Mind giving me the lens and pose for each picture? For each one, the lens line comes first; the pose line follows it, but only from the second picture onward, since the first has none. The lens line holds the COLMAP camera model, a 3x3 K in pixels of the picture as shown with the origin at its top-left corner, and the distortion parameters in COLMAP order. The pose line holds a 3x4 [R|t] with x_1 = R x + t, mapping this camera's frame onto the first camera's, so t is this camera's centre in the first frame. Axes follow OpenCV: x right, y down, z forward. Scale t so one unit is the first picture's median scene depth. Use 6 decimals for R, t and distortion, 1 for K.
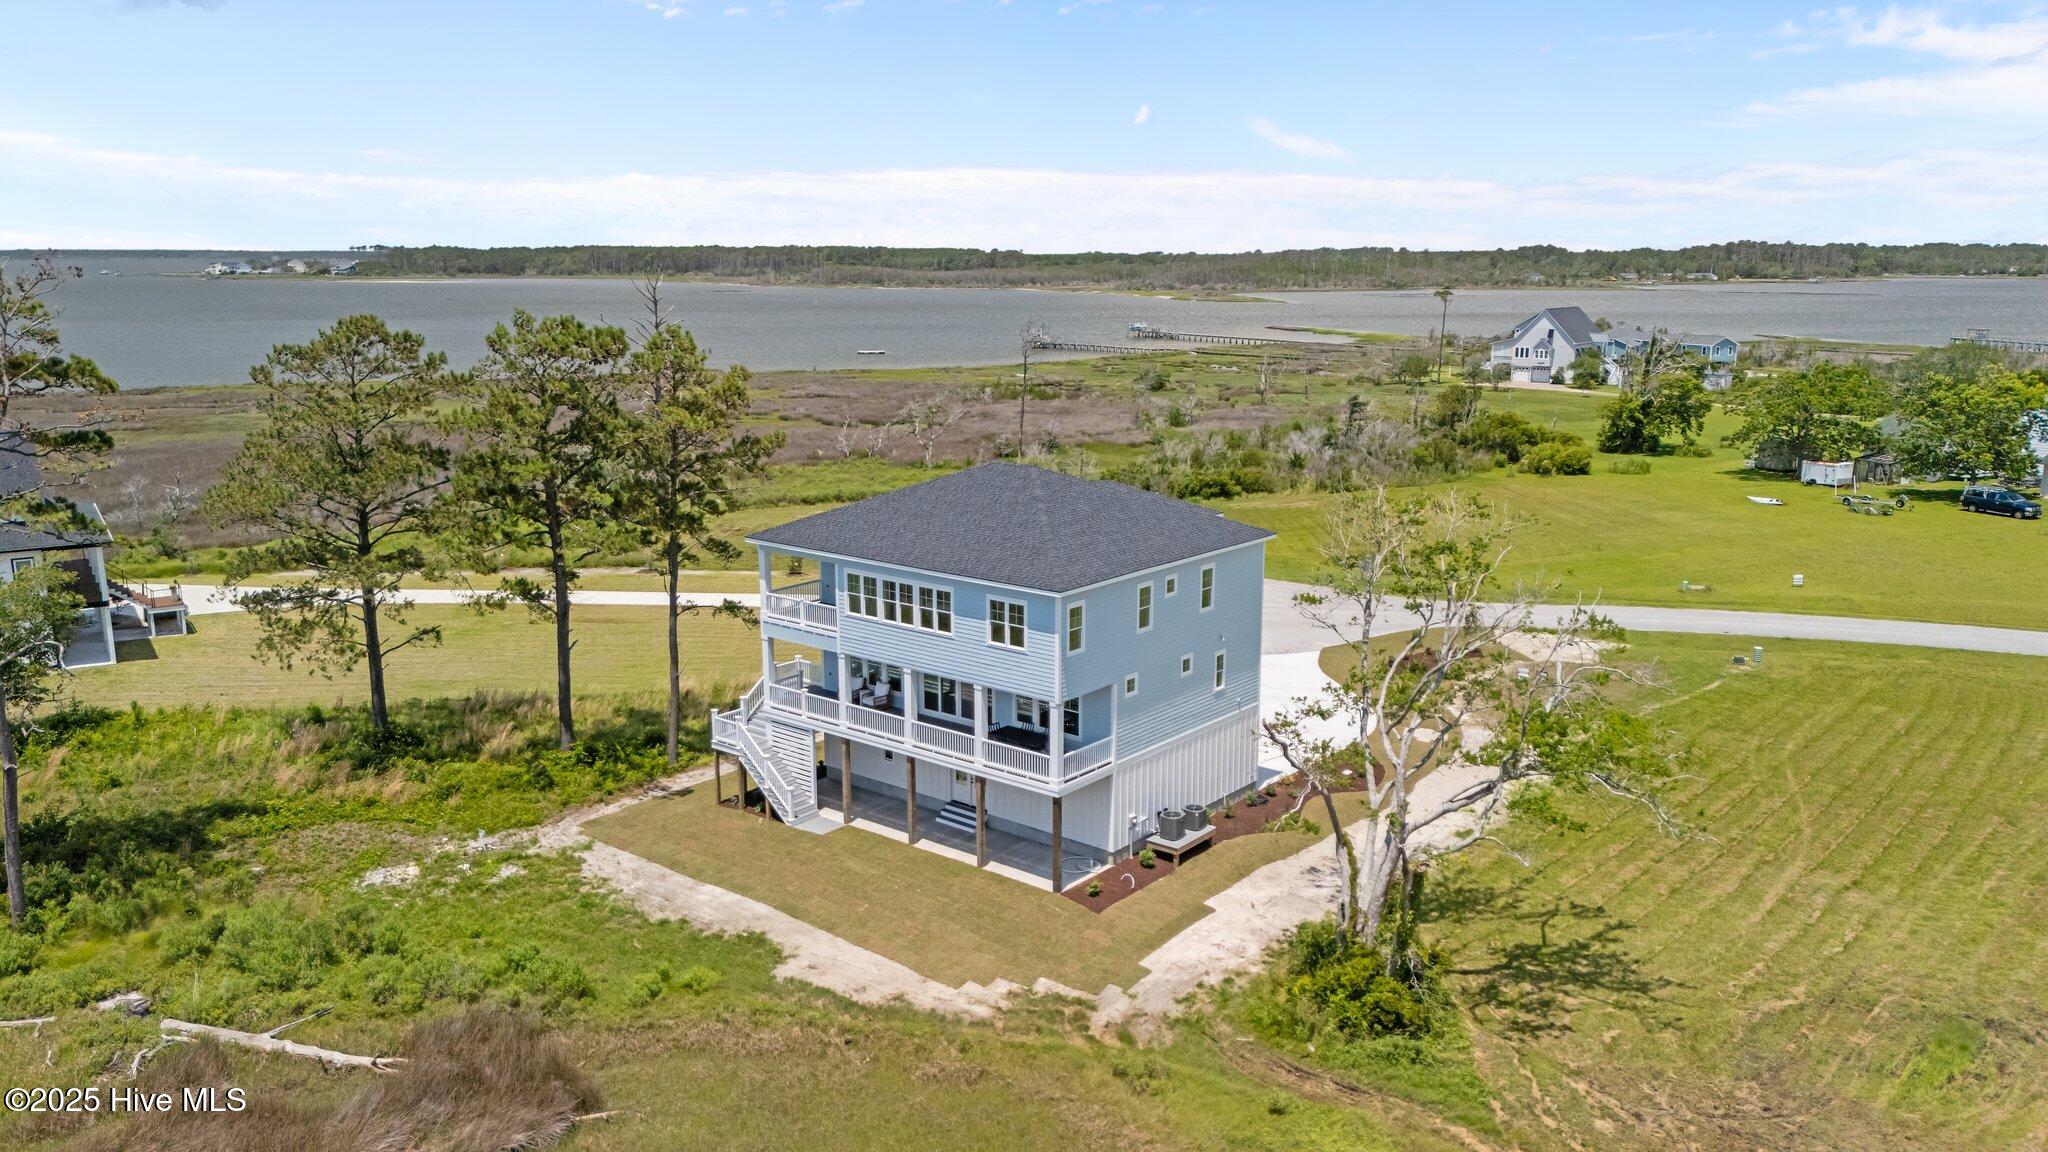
lens RADIAL K [[1513.8, 0, 1014.9], [0, 1513.8, 573.3], [0, 0, 1]] dist [0.000323, -0.001310]
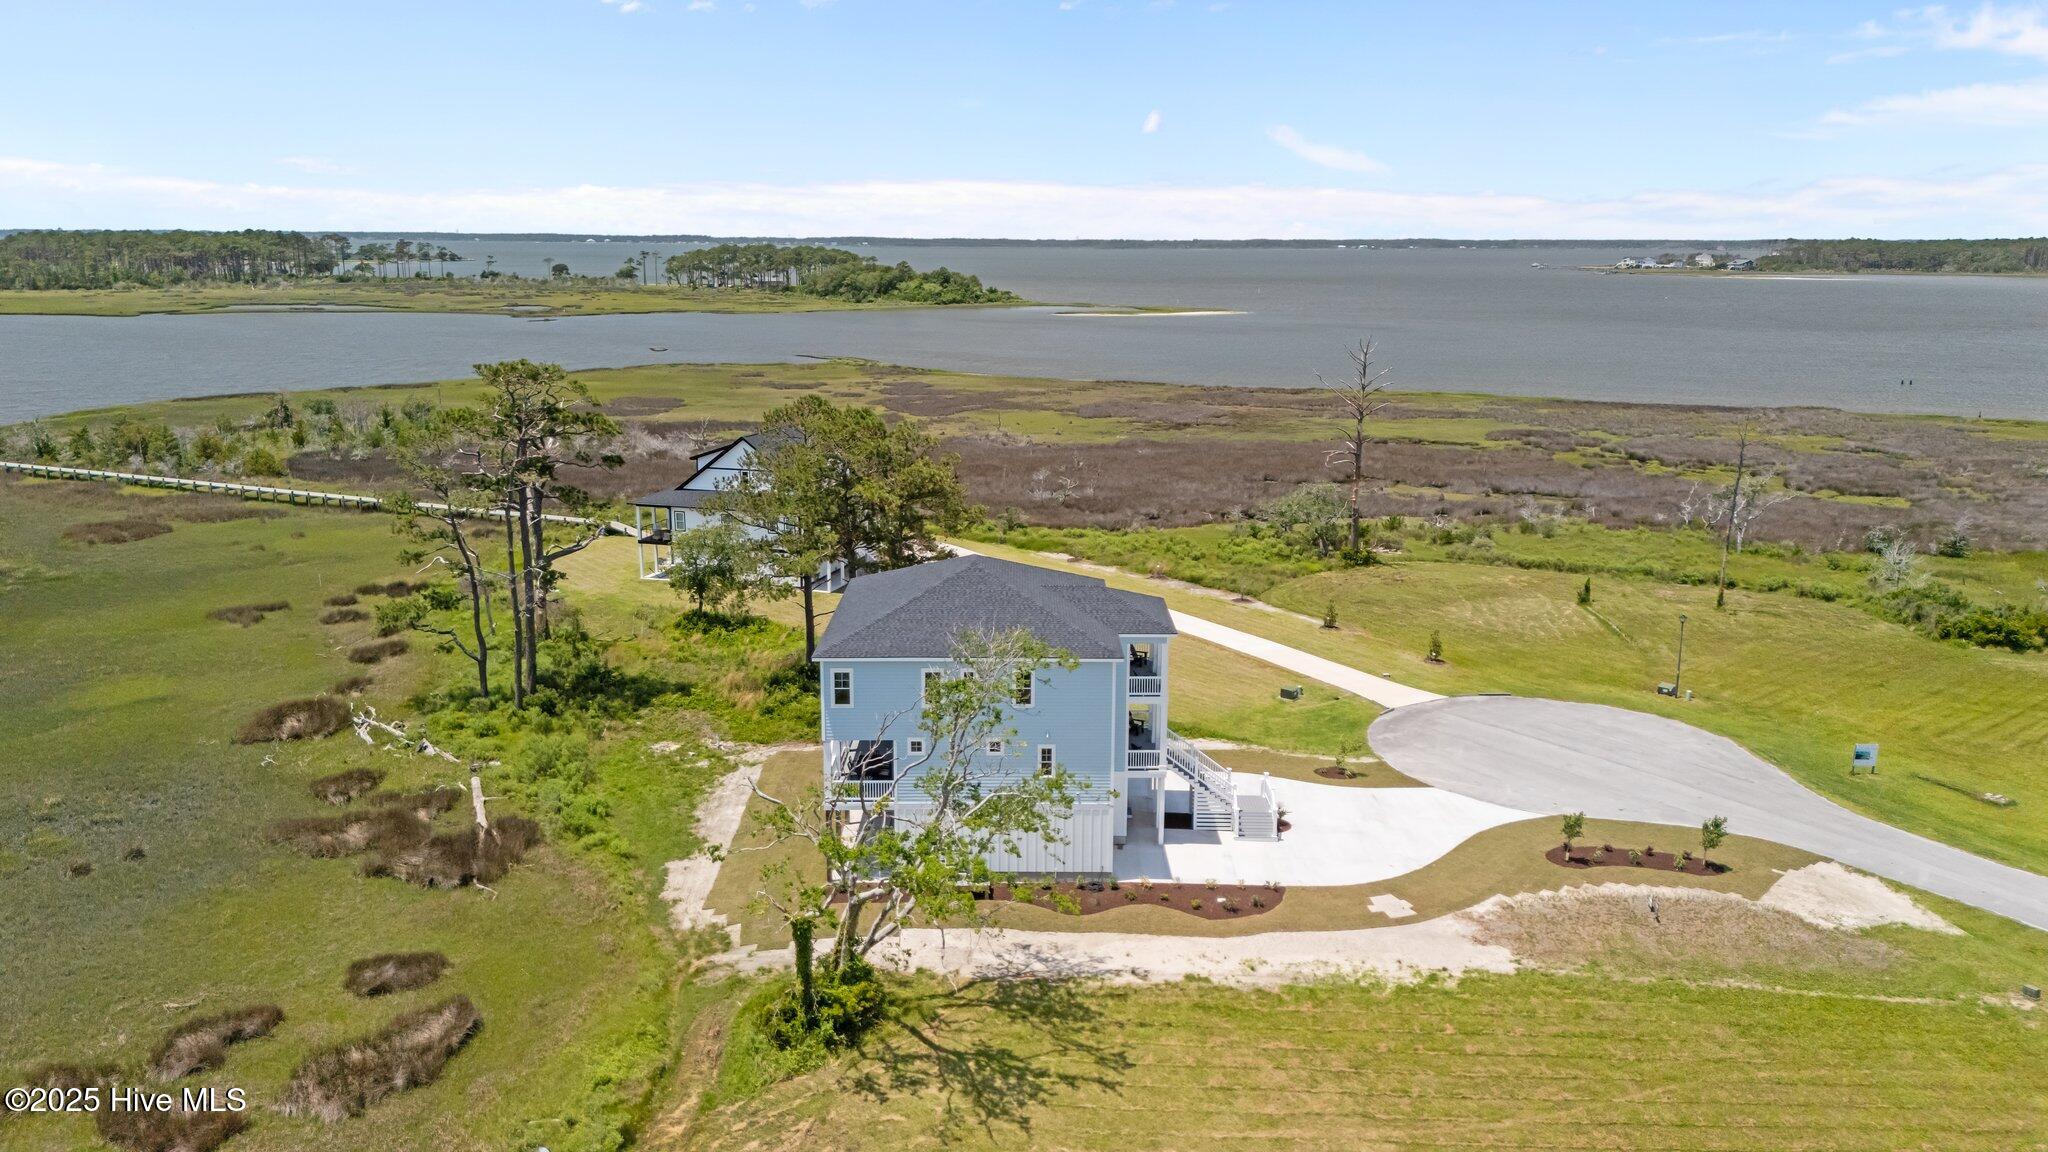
lens RADIAL K [[1513.8, 0, 1014.2], [0, 1513.8, 577.7], [0, 0, 1]] dist [0.000323, -0.001310]
pose [[0.643438, 0.171541, -0.746031, 1.062733], [-0.163751, 0.982853, 0.084764, -0.187191], [0.747779, 0.067623, 0.660495, 0.225001]]
